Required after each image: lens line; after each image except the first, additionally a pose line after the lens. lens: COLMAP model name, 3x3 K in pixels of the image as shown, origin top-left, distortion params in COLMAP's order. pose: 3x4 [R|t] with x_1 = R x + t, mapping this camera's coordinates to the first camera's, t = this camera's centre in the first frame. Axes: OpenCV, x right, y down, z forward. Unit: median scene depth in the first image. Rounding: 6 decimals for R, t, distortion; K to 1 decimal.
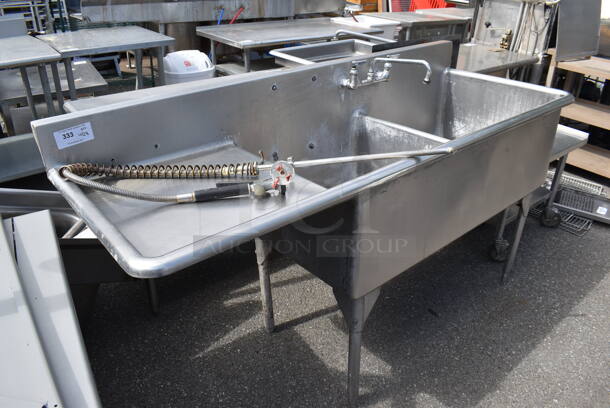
lens RADIAL K [[477.2, 0, 307.4], [0, 477.2, 203.3], [0, 0, 1]] dist [-0.083932, 0.012948]
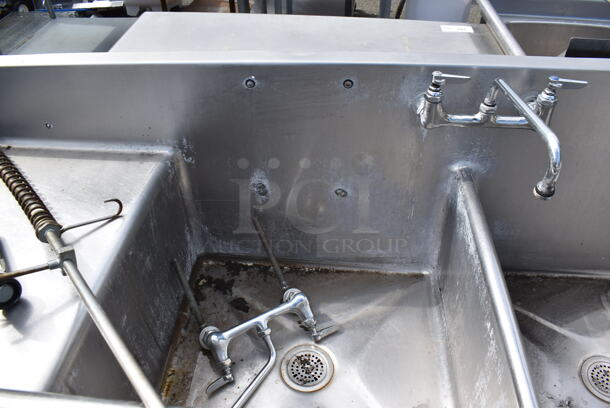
lens RADIAL K [[477.2, 0, 305.1], [0, 477.2, 204.6], [0, 0, 1]] dist [-0.083932, 0.012948]
pose [[0.708193, 0.447134, -0.546383, 0.385461], [-0.317637, 0.892932, 0.319029, -0.360222], [0.630532, -0.052382, 0.774394, 0.702760]]
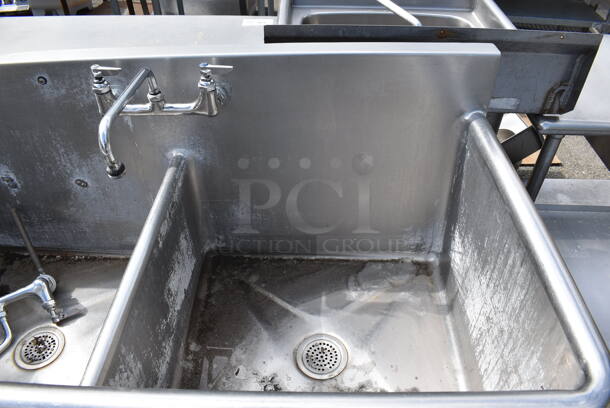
lens RADIAL K [[477.2, 0, 304.1], [0, 477.2, 204.2], [0, 0, 1]] dist [-0.083932, 0.012948]
pose [[0.735412, 0.426001, -0.526966, 0.702767], [-0.298626, 0.901829, 0.312292, -0.477276], [0.608270, -0.072298, 0.790431, 0.923935]]
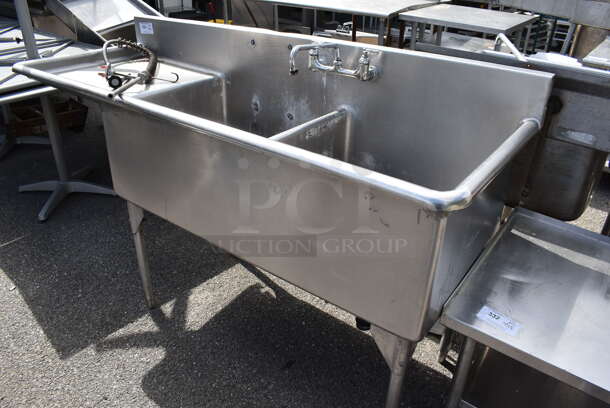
lens RADIAL K [[477.2, 0, 305.0], [0, 477.2, 203.7], [0, 0, 1]] dist [-0.083932, 0.012948]
pose [[0.209653, 0.477689, -0.853147, 1.246793], [-0.471866, 0.813638, 0.339611, -0.424858], [0.856381, 0.331371, 0.395986, 0.911585]]
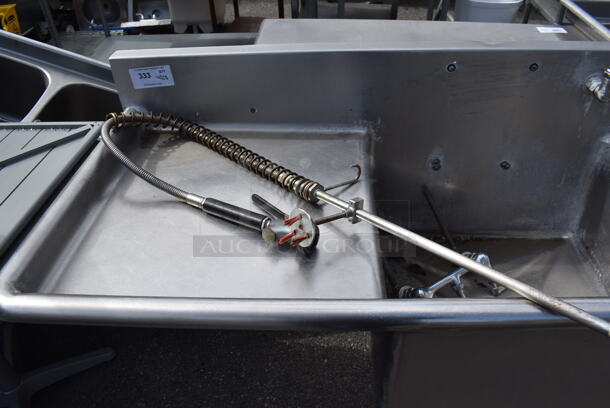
lens RADIAL K [[477.2, 0, 304.9], [0, 477.2, 204.4], [0, 0, 1]] dist [-0.083932, 0.012948]
pose [[0.736284, 0.398124, -0.547159, 0.235785], [-0.292381, 0.916402, 0.273351, -0.219086], [0.610245, -0.041285, 0.791136, 0.426326]]
